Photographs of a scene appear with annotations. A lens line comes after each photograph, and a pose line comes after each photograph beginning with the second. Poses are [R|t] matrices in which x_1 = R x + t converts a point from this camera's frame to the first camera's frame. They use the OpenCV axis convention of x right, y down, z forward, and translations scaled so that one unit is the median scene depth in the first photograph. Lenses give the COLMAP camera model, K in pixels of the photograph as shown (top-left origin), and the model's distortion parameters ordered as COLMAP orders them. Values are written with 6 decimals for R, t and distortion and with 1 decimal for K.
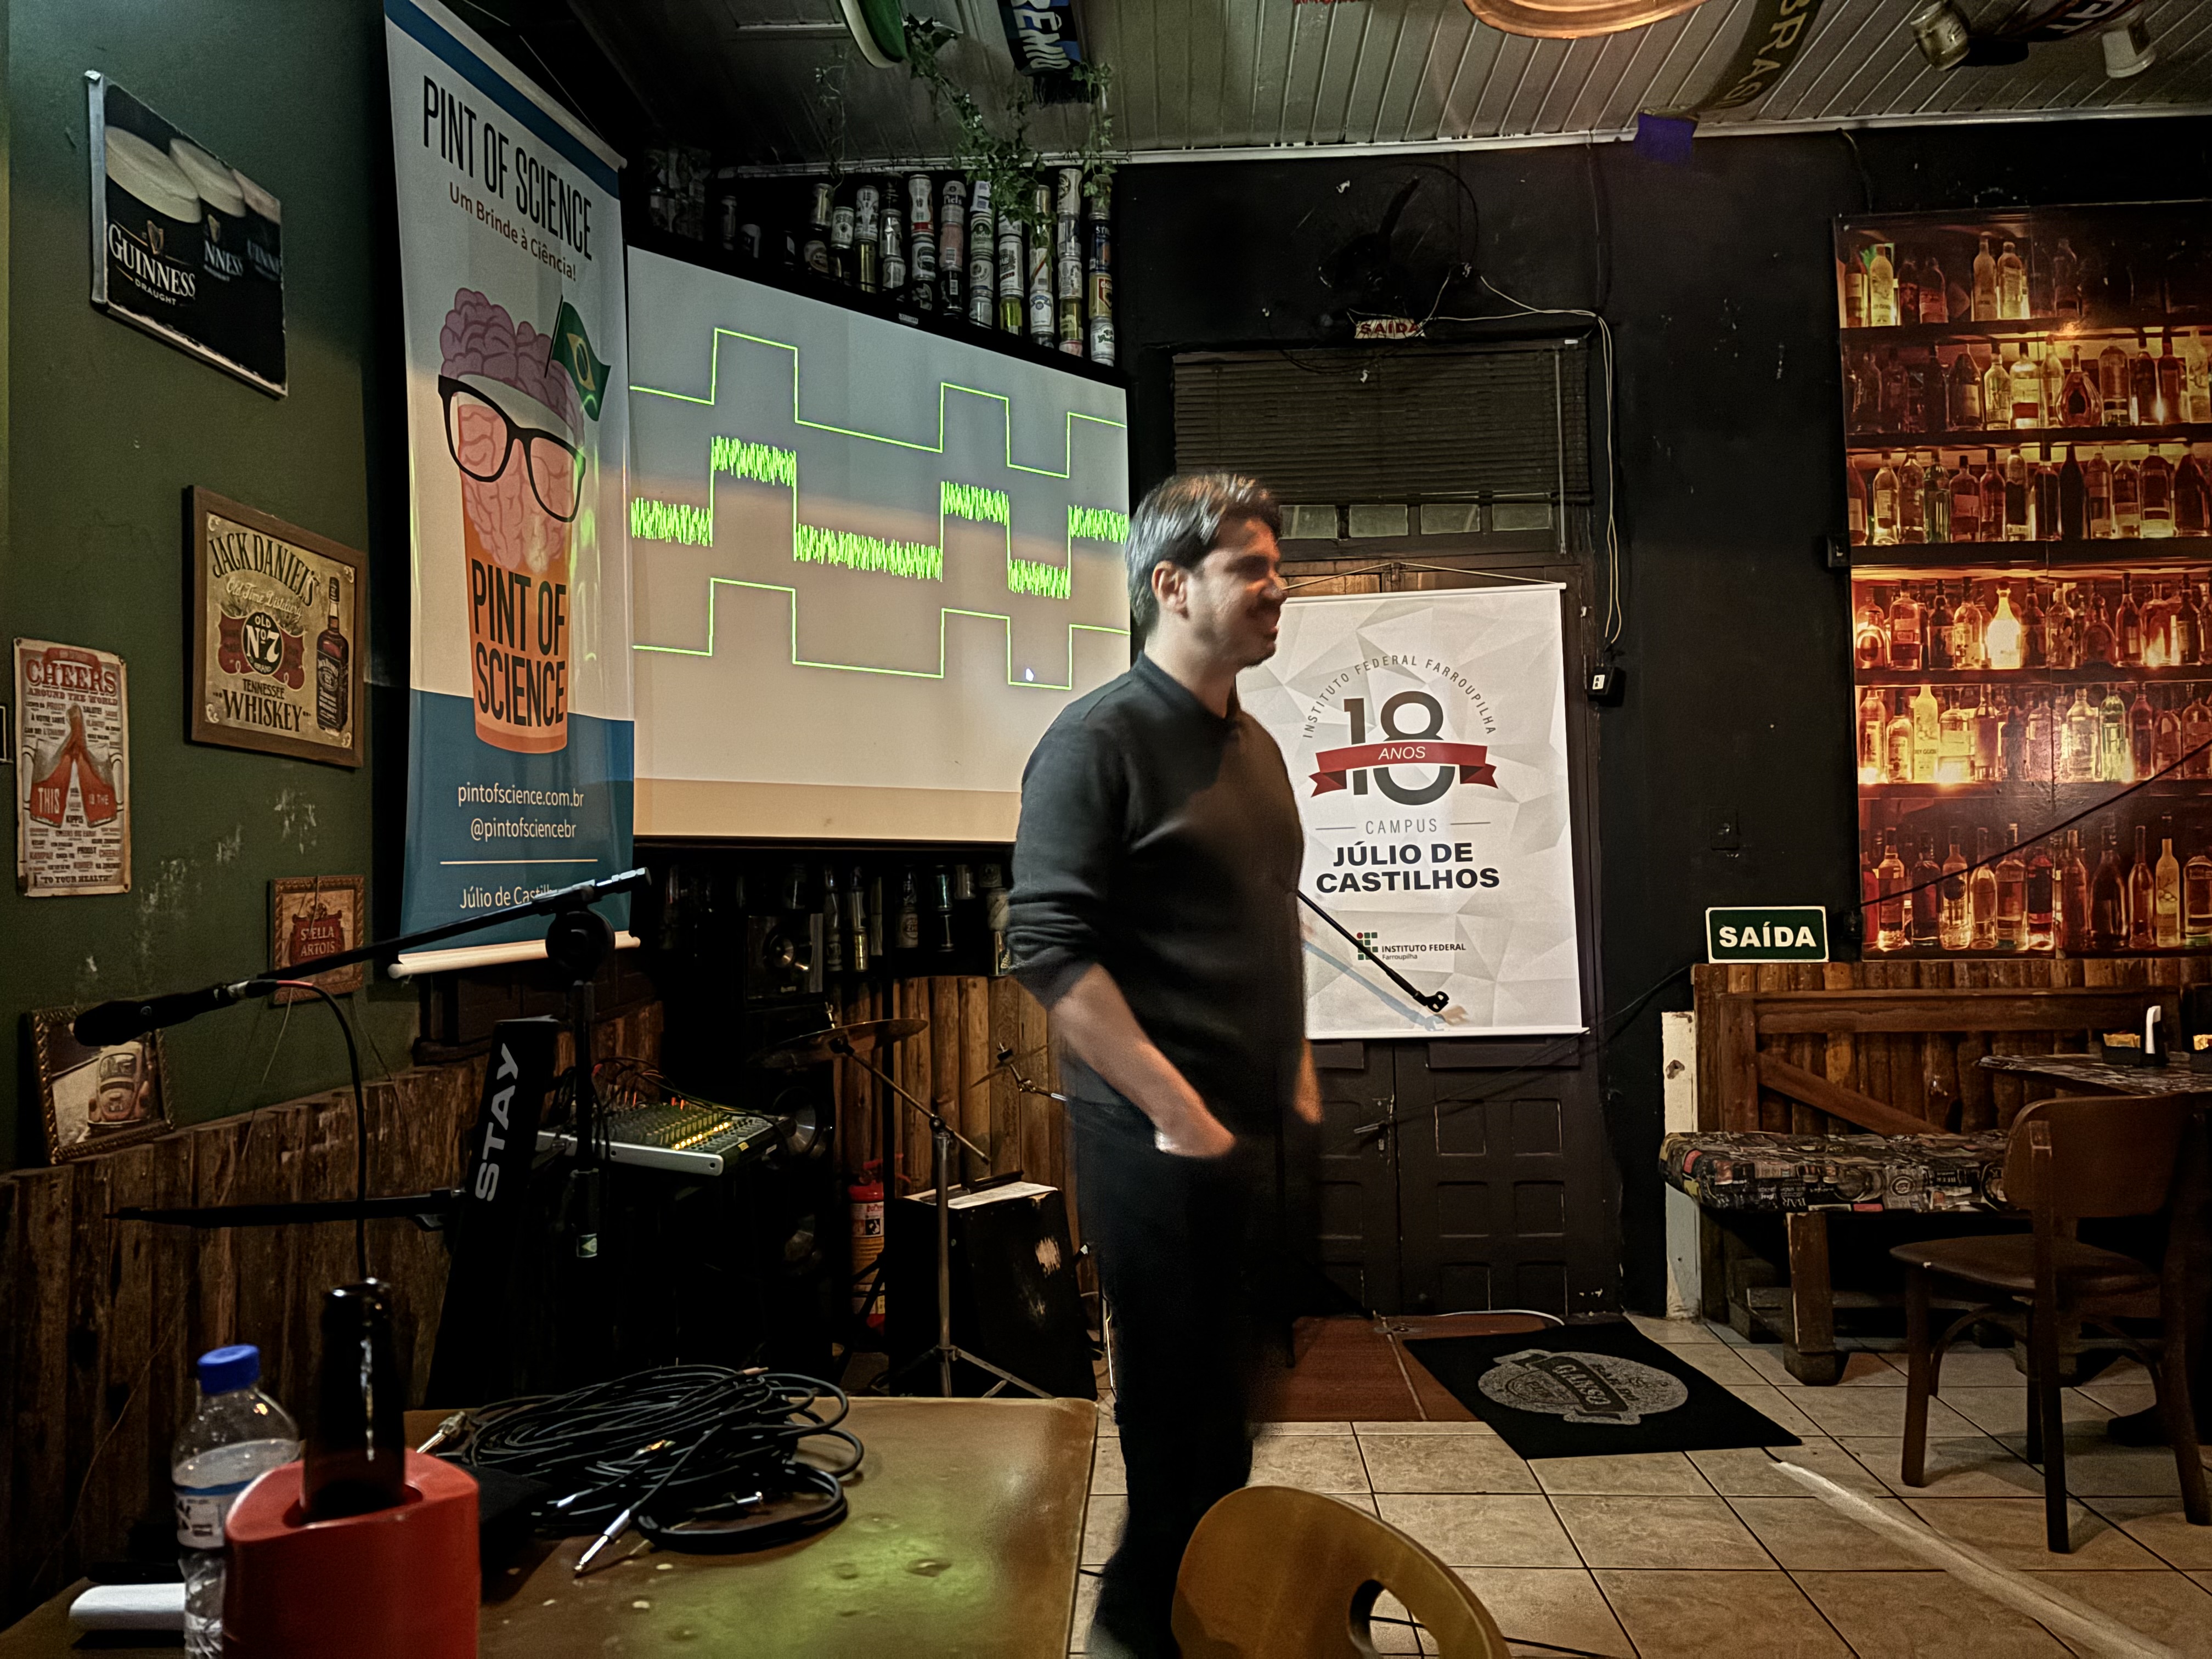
lens RADIAL K [[1660.0, 0, 1106.0], [0, 1660.0, 829.5], [0, 0, 1]] dist [0.019418, -0.007128]
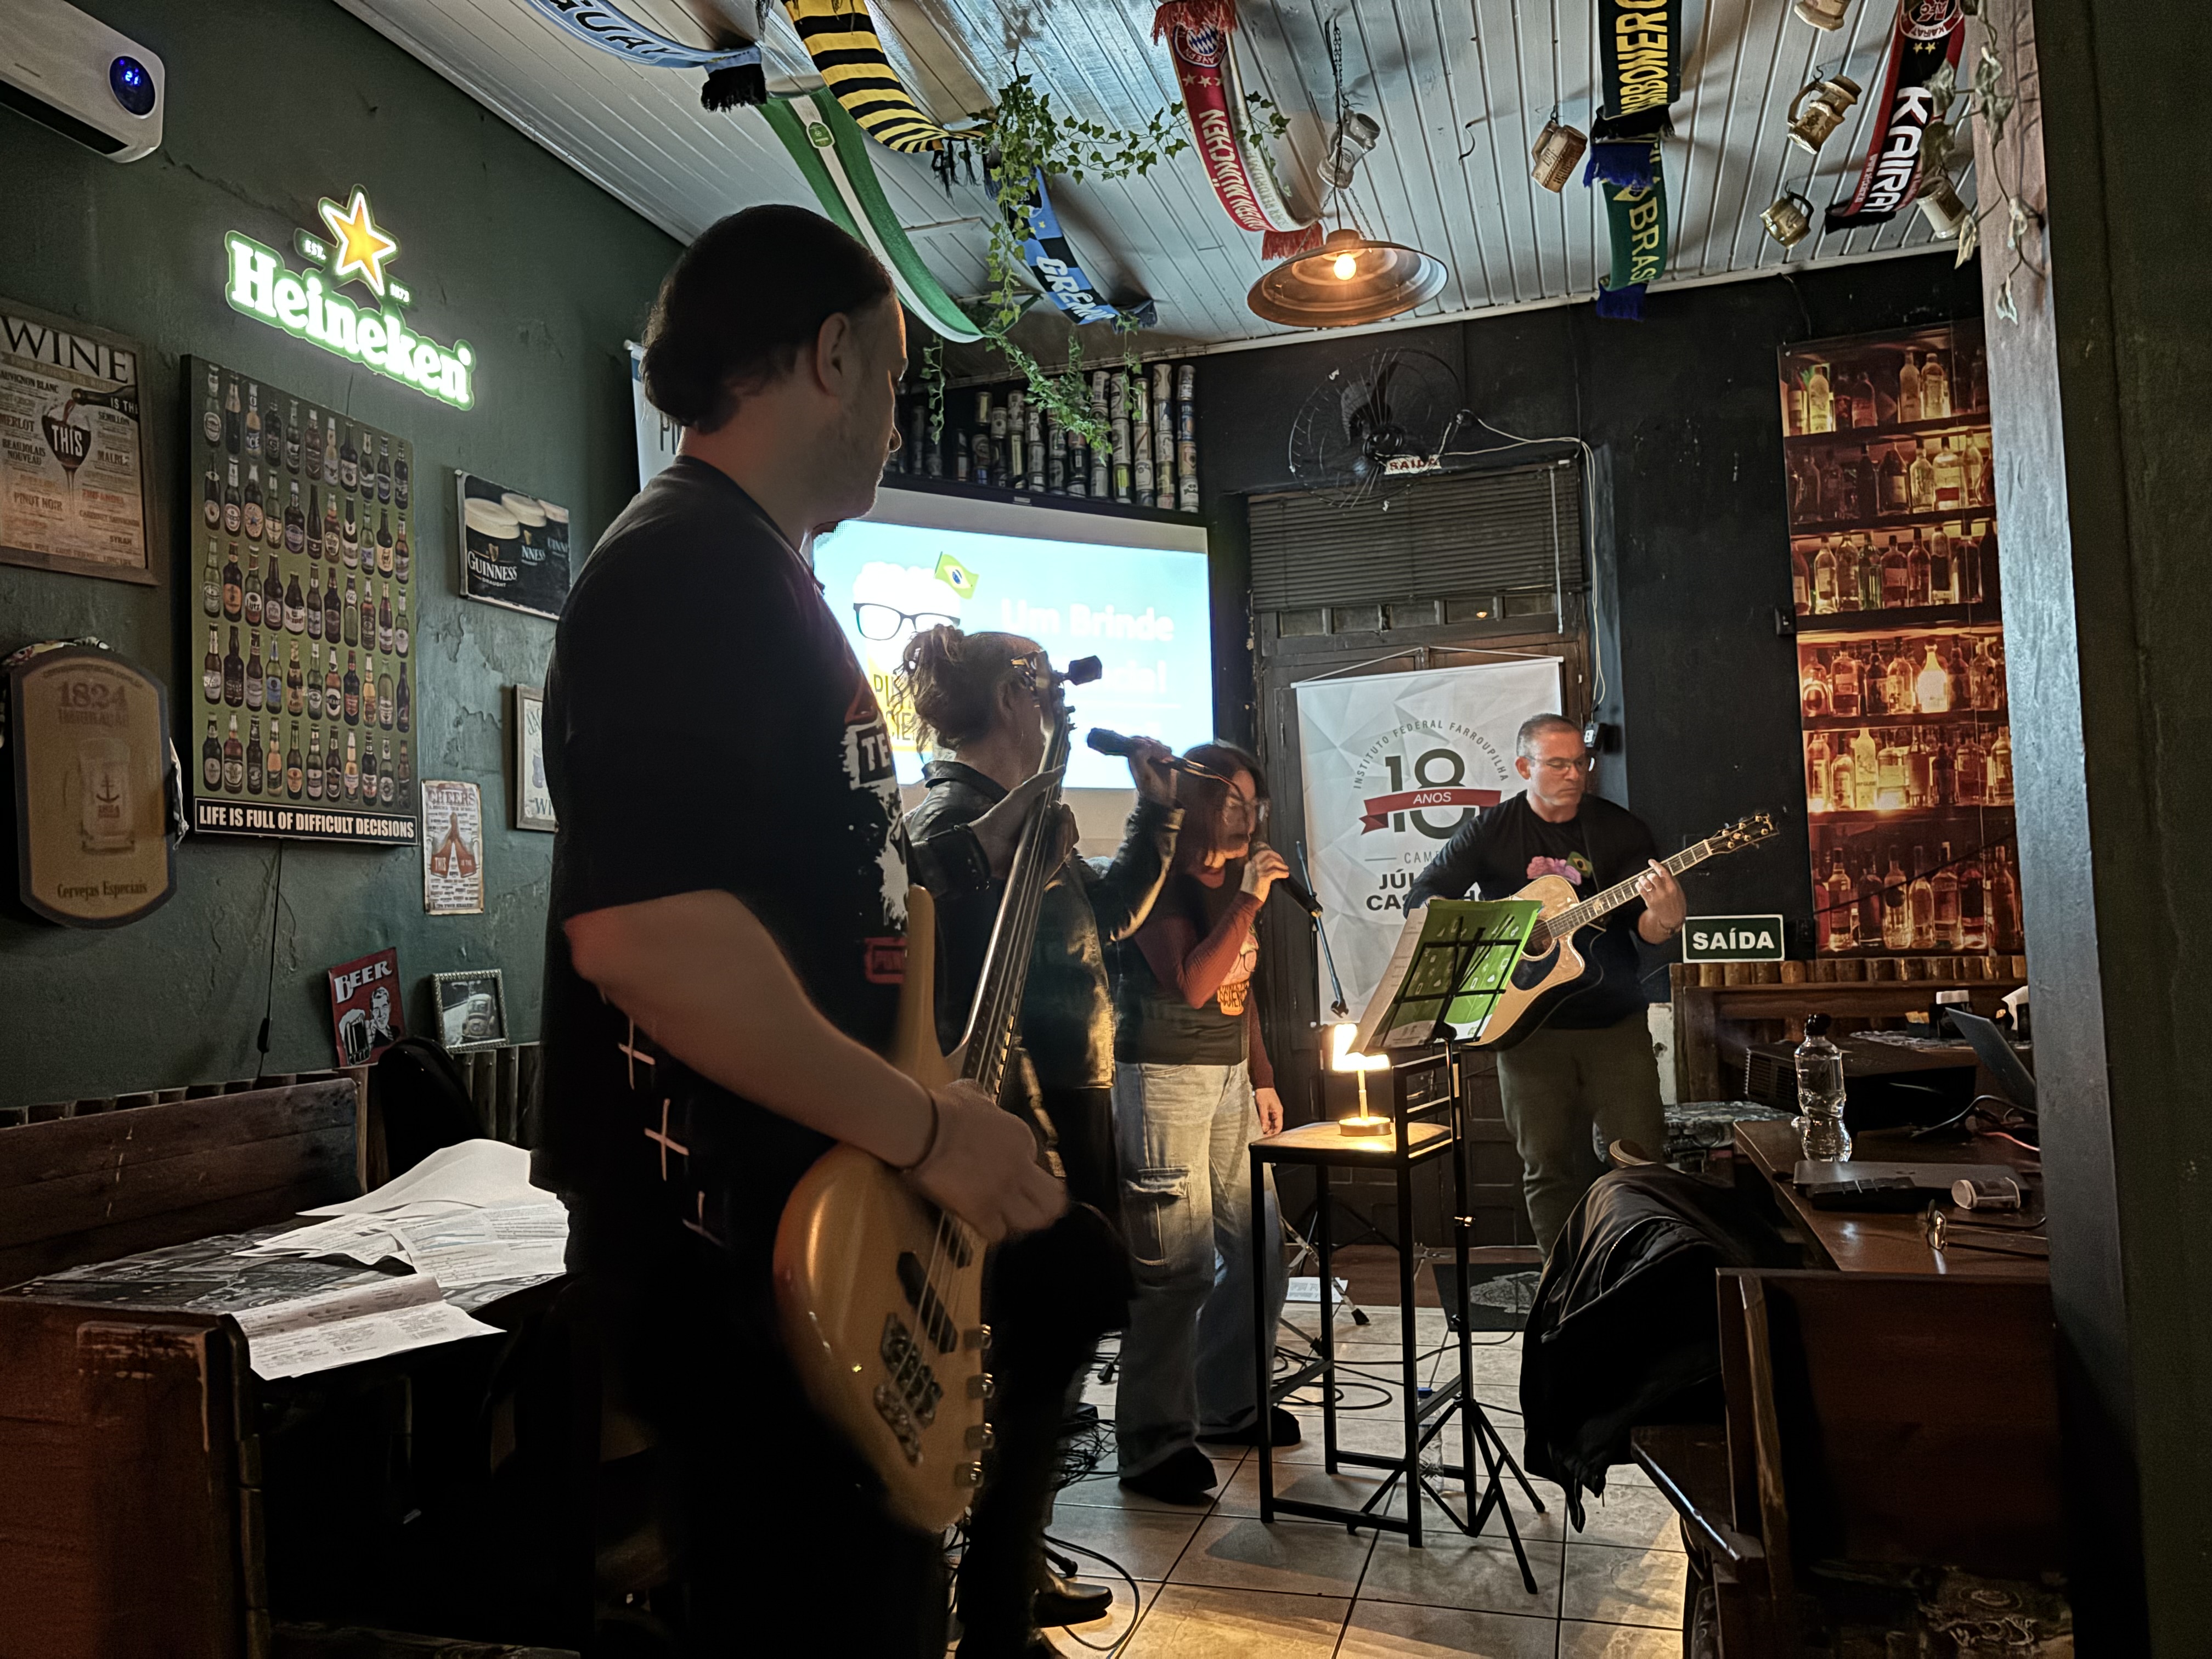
lens RADIAL K [[1651.6, 0, 1106.0], [0, 1651.6, 829.5], [0, 0, 1]] dist [0.032750, -0.011074]
pose [[0.971316, -0.027424, -0.236207, 0.242225], [0.022398, 0.999463, -0.023938, 0.002362], [0.236737, 0.017961, 0.971408, -0.287831]]
